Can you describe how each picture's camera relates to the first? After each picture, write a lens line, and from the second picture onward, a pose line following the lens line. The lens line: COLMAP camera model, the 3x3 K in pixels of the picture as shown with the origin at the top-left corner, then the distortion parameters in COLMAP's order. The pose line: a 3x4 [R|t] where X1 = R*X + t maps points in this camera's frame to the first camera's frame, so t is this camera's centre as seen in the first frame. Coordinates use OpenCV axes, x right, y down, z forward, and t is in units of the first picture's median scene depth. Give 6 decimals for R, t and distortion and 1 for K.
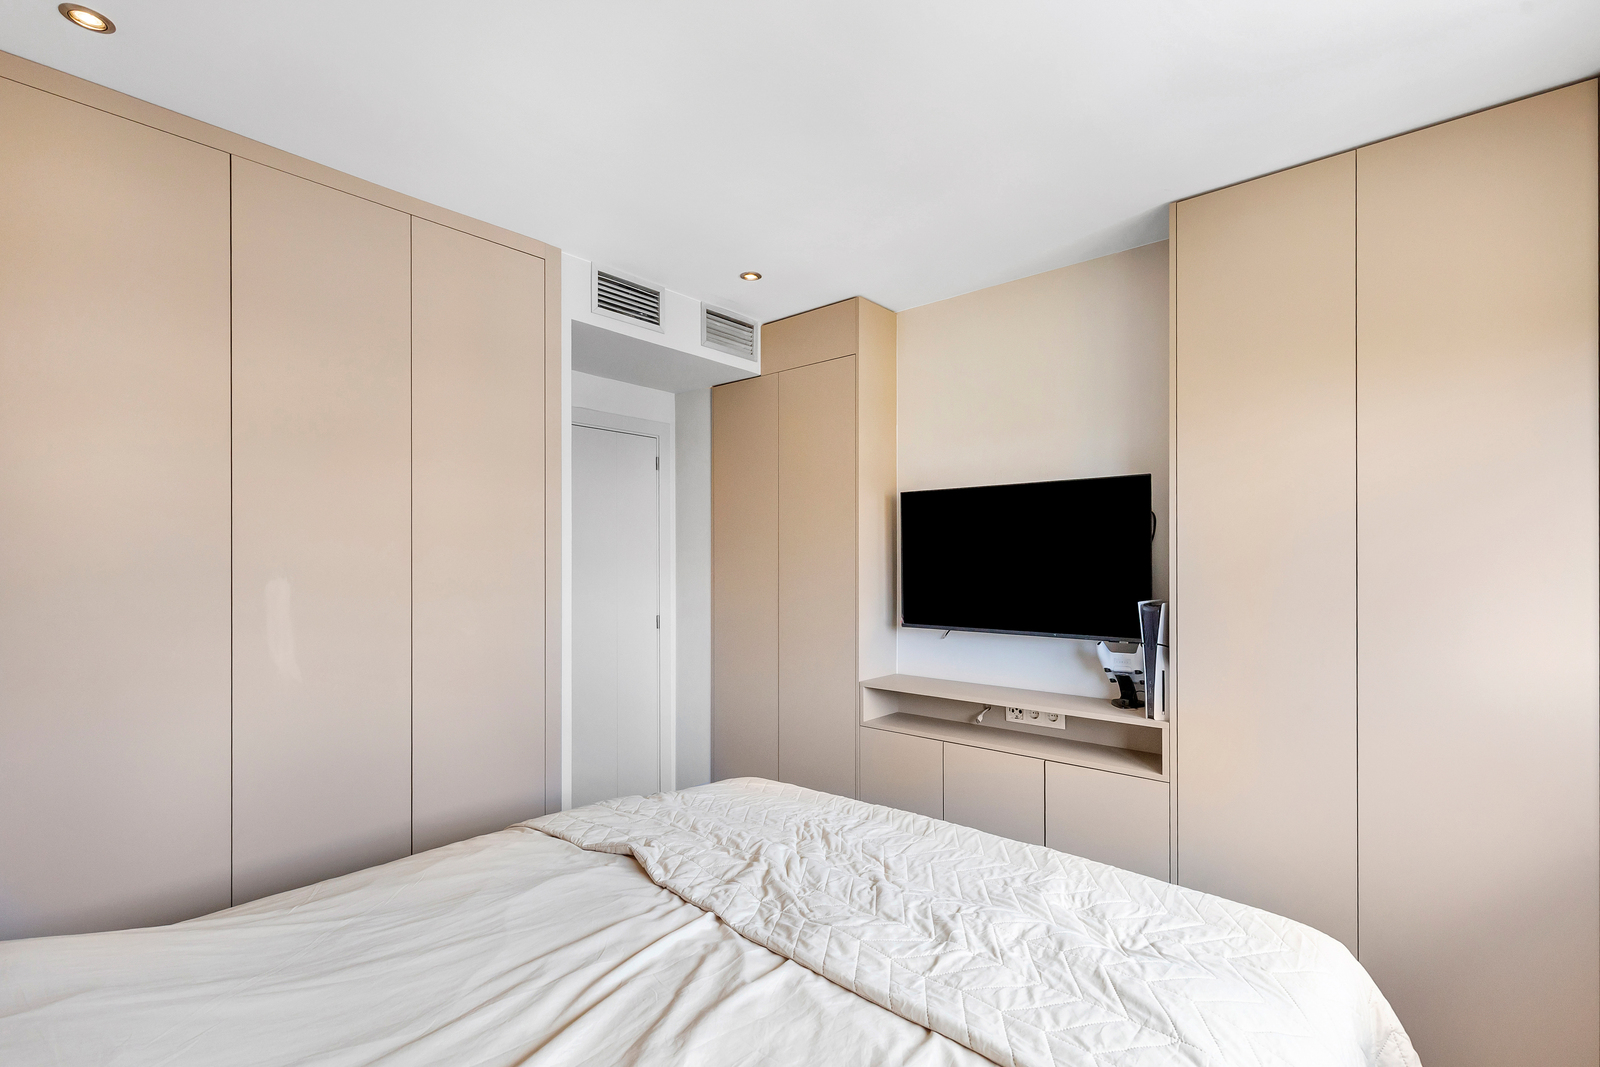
lens RADIAL K [[711.1, 0, 811.0], [0, 711.1, 538.3], [0, 0, 1]] dist [0.000954, 0.000029]
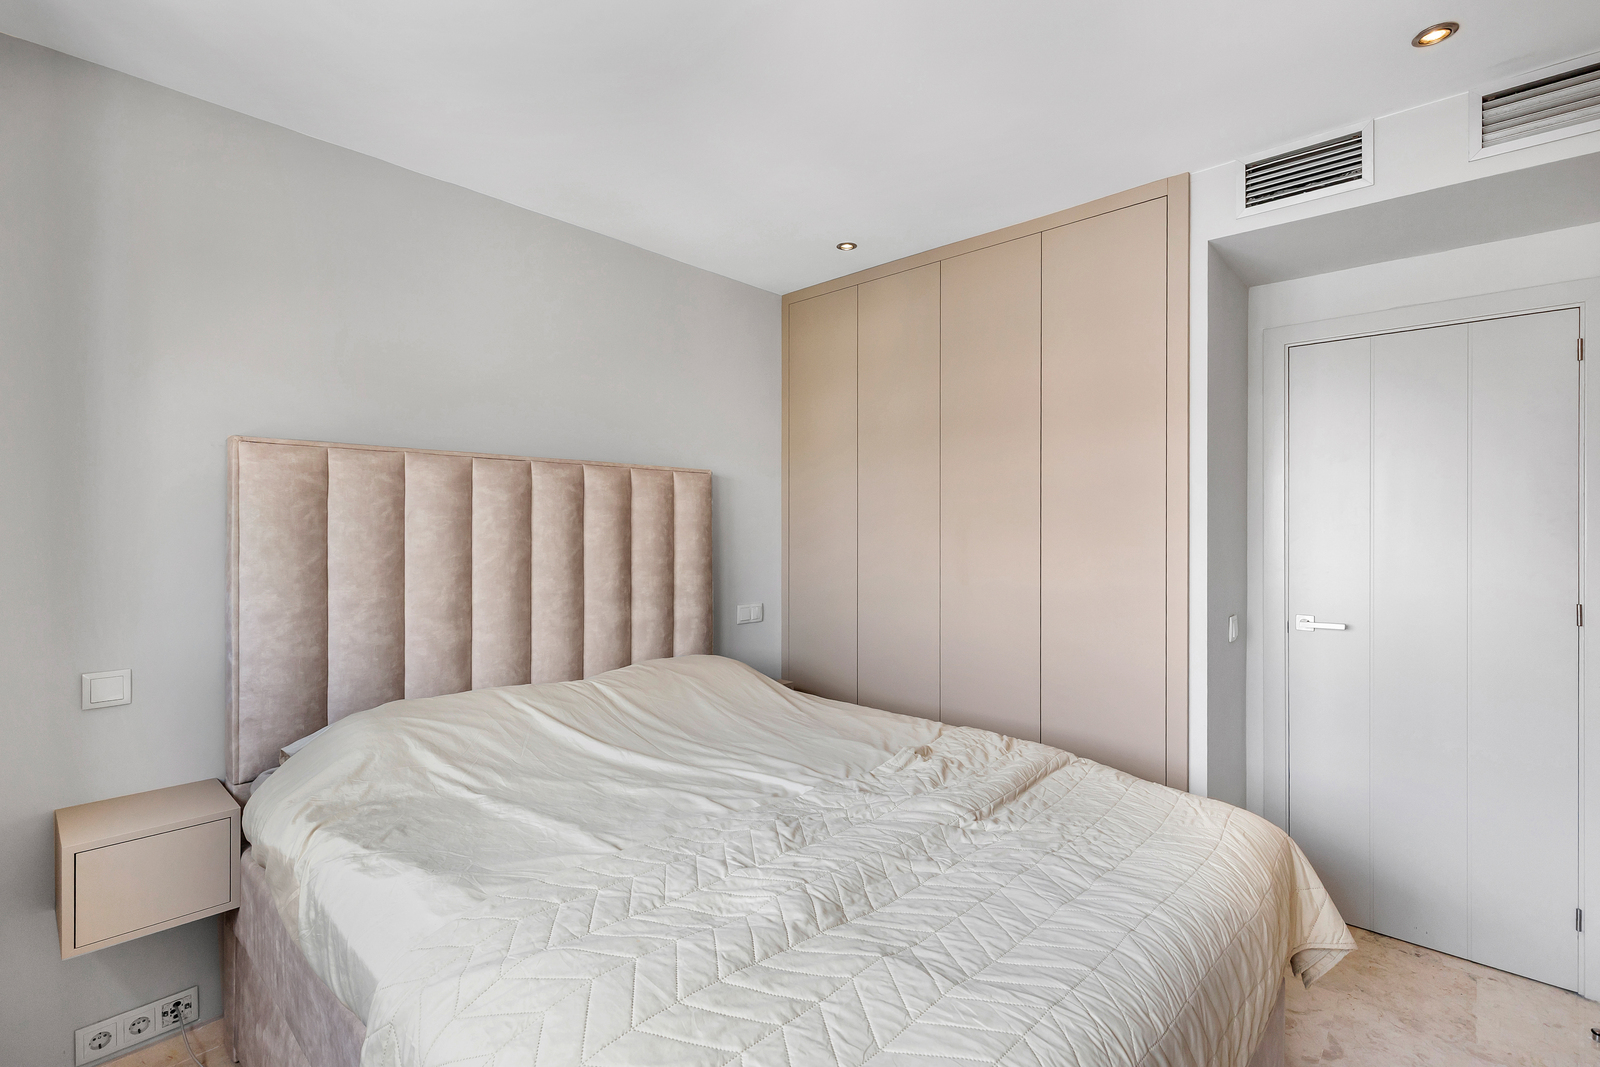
lens RADIAL K [[711.1, 0, 811.0], [0, 711.1, 538.3], [0, 0, 1]] dist [0.000954, 0.000029]
pose [[-0.015165, 0.005862, -0.999868, 0.942664], [0.024942, 0.999674, 0.005483, 0.070647], [0.999574, -0.024856, -0.015306, 0.876253]]
